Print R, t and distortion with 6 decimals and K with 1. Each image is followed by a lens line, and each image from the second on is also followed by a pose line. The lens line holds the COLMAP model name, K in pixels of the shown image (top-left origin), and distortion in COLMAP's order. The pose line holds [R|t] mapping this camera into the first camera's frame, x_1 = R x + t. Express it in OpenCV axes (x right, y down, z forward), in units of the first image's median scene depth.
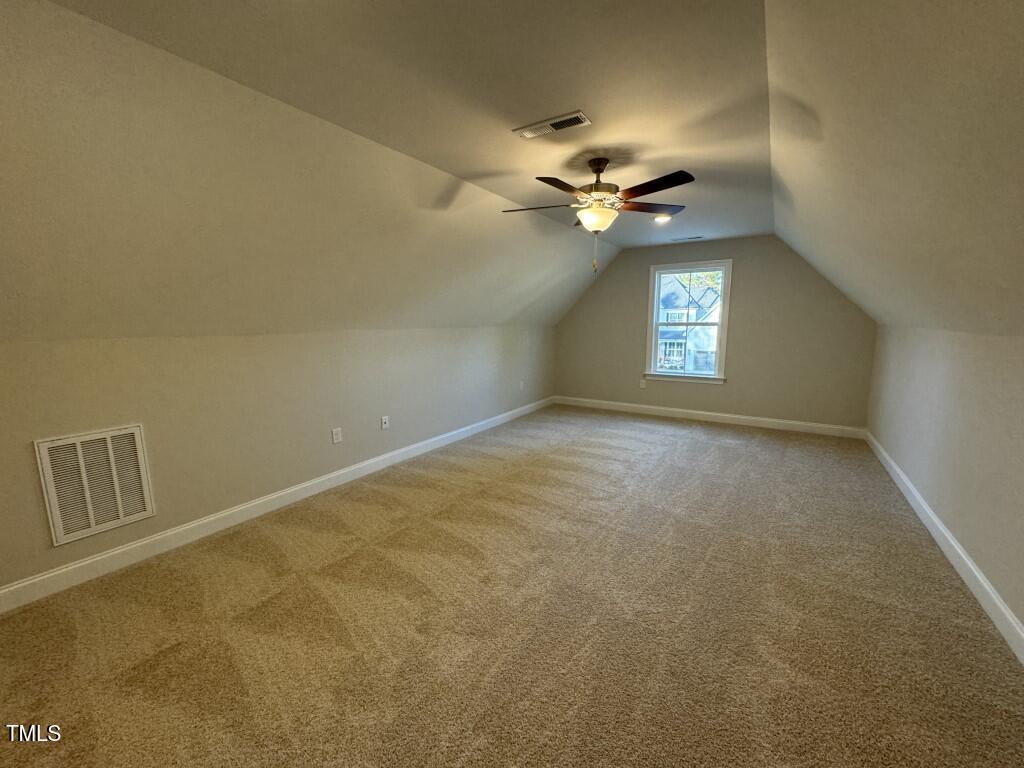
lens RADIAL K [[405.9, 0, 512.0], [0, 405.9, 384.0], [0, 0, 1]] dist [-0.000701, -0.000375]
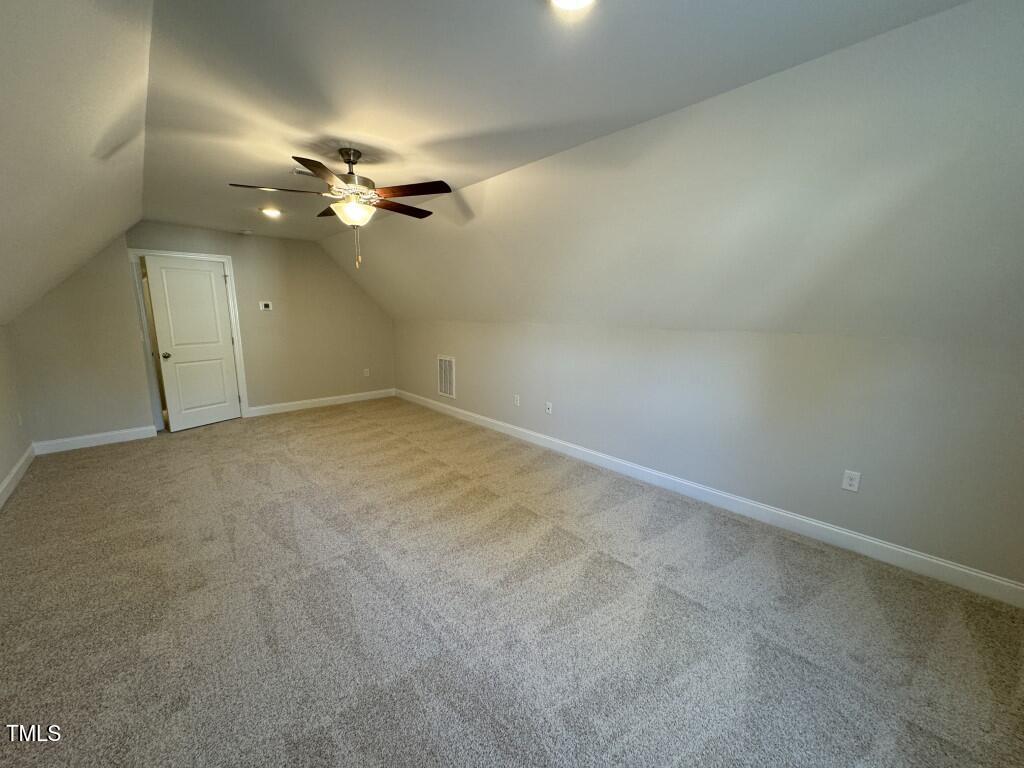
lens RADIAL K [[405.9, 0, 512.0], [0, 405.9, 384.0], [0, 0, 1]] dist [-0.000701, -0.000375]
pose [[-0.262725, 0.177649, -0.948376, 1.054986], [-0.150947, 0.963234, 0.222249, -0.279763], [0.952990, 0.201545, -0.226250, 1.602725]]
